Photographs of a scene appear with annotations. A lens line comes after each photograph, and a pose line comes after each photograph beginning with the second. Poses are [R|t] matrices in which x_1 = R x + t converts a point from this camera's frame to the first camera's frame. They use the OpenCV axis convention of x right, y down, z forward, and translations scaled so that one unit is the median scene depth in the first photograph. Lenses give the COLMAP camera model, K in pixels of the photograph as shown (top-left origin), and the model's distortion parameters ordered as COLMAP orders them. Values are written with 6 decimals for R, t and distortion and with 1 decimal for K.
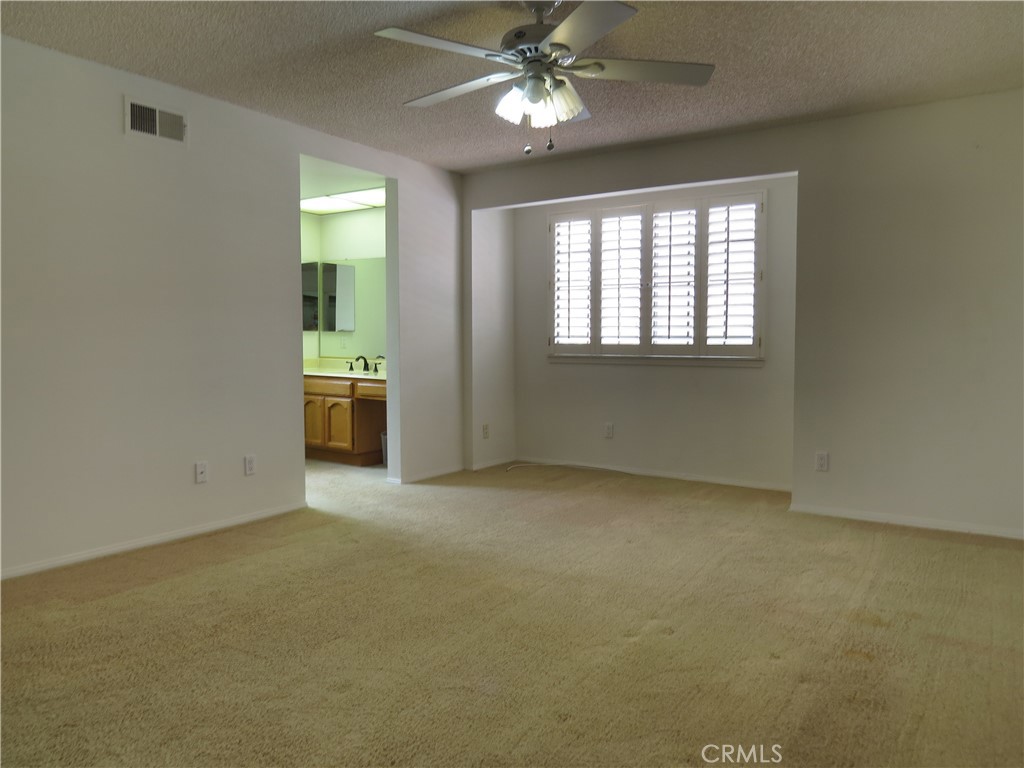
lens RADIAL K [[739.8, 0, 510.7], [0, 739.8, 374.2], [0, 0, 1]] dist [-0.003144, 0.000687]
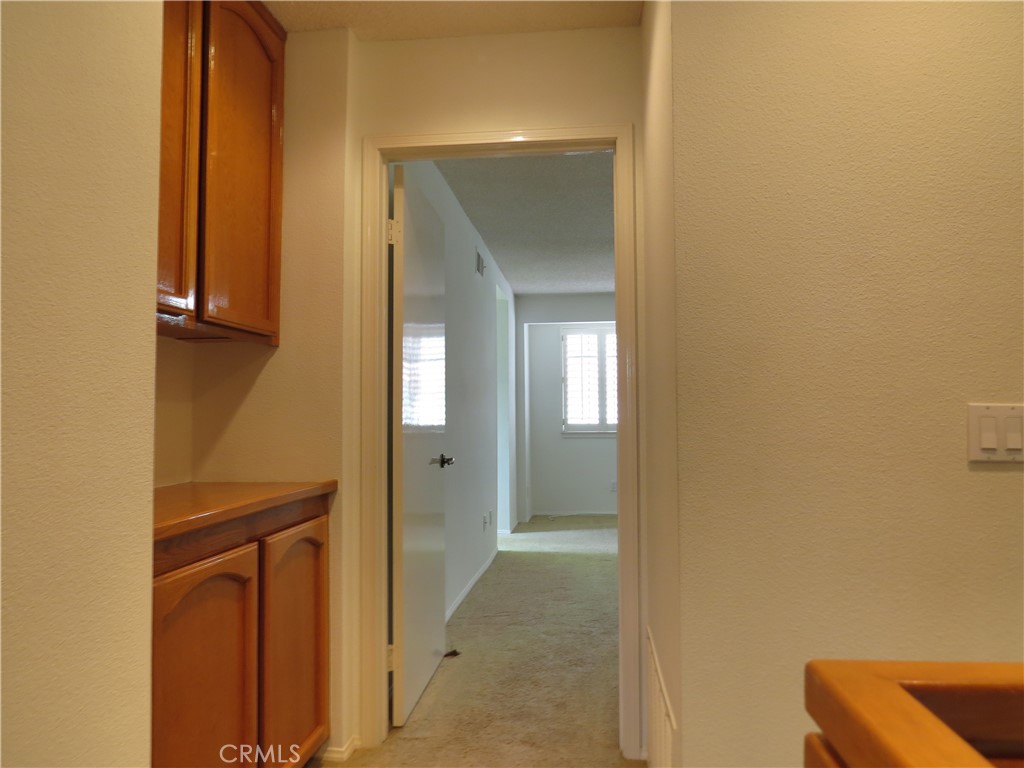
lens RADIAL K [[739.8, 0, 513.8], [0, 739.8, 382.5], [0, 0, 1]] dist [-0.003144, 0.000687]
pose [[0.880679, 0.020784, 0.473258, -0.730302], [0.025986, 0.995413, -0.092074, 0.005284], [-0.473001, 0.093386, 0.876099, -0.147863]]
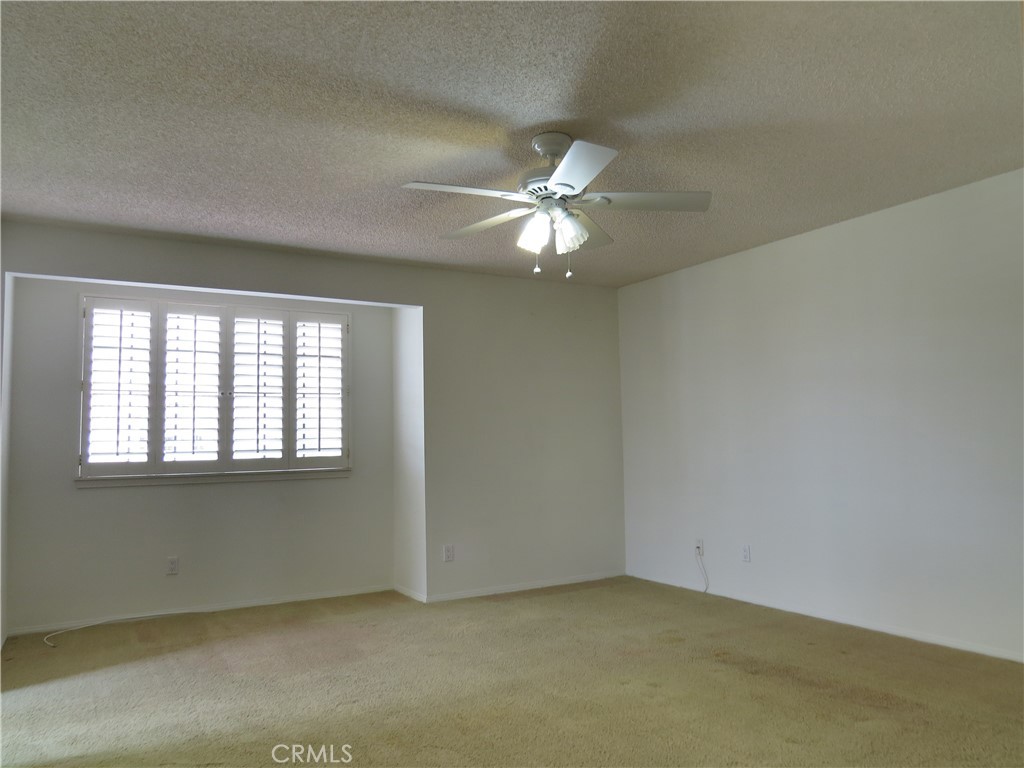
lens RADIAL K [[739.8, 0, 510.1], [0, 739.8, 377.6], [0, 0, 1]] dist [-0.003144, 0.000687]
pose [[0.437111, 0.071257, 0.896580, -0.484581], [0.067716, 0.991420, -0.111808, -0.015753], [-0.896855, 0.109585, 0.428535, 0.304592]]
